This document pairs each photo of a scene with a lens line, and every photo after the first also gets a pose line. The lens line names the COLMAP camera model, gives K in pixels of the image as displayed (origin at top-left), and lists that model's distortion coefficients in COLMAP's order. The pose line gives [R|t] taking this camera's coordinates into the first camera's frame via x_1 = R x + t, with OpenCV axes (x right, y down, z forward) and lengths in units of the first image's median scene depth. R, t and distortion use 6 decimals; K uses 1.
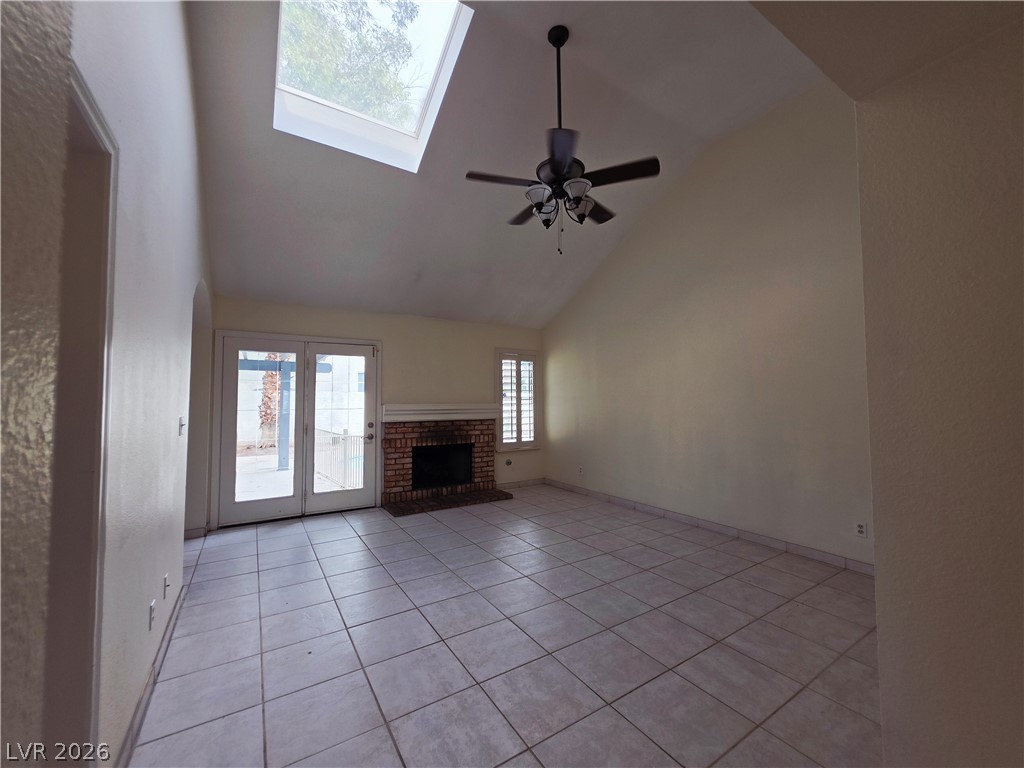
lens RADIAL K [[409.9, 0, 517.4], [0, 409.9, 381.6], [0, 0, 1]] dist [-0.000304, 0.000321]
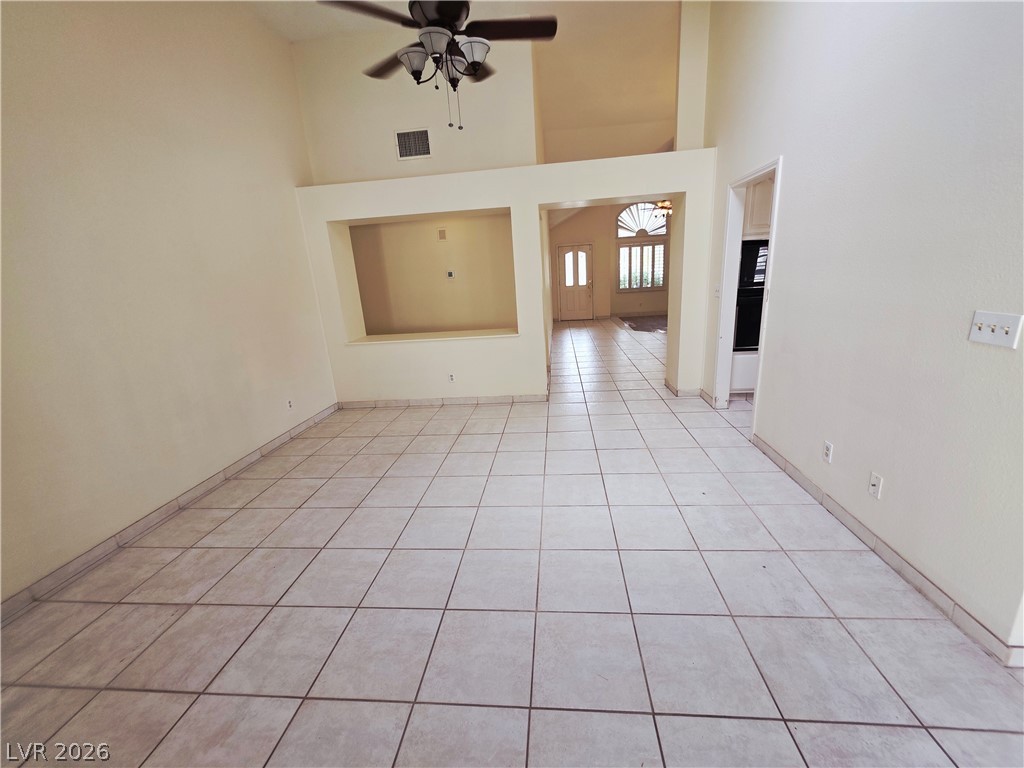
lens RADIAL K [[409.9, 0, 517.4], [0, 409.9, 381.6], [0, 0, 1]] dist [-0.000304, 0.000321]
pose [[-0.786340, -0.106097, 0.608615, -0.320614], [0.038777, 0.974724, 0.220020, 0.014644], [-0.616576, 0.196611, -0.762351, 0.914904]]
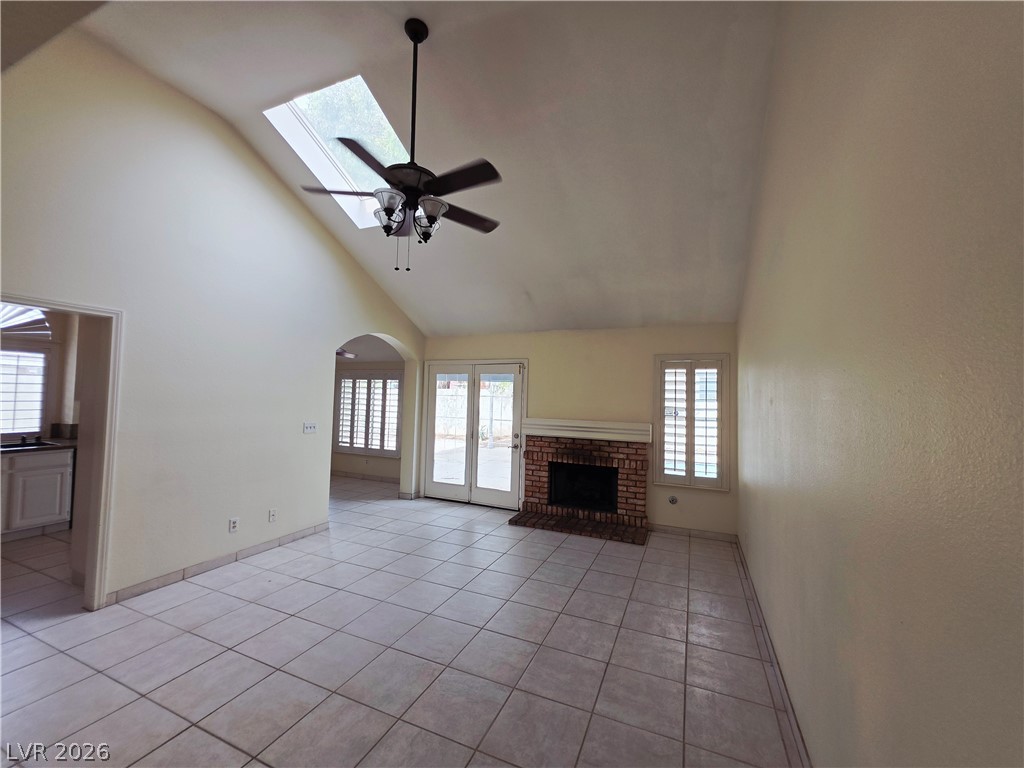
lens RADIAL K [[409.9, 0, 517.4], [0, 409.9, 381.6], [0, 0, 1]] dist [-0.000304, 0.000321]
pose [[0.559938, -0.012222, -0.828444, 0.541759], [0.011657, 0.999908, -0.006873, -0.031282], [0.828452, -0.005809, 0.560030, 0.375086]]
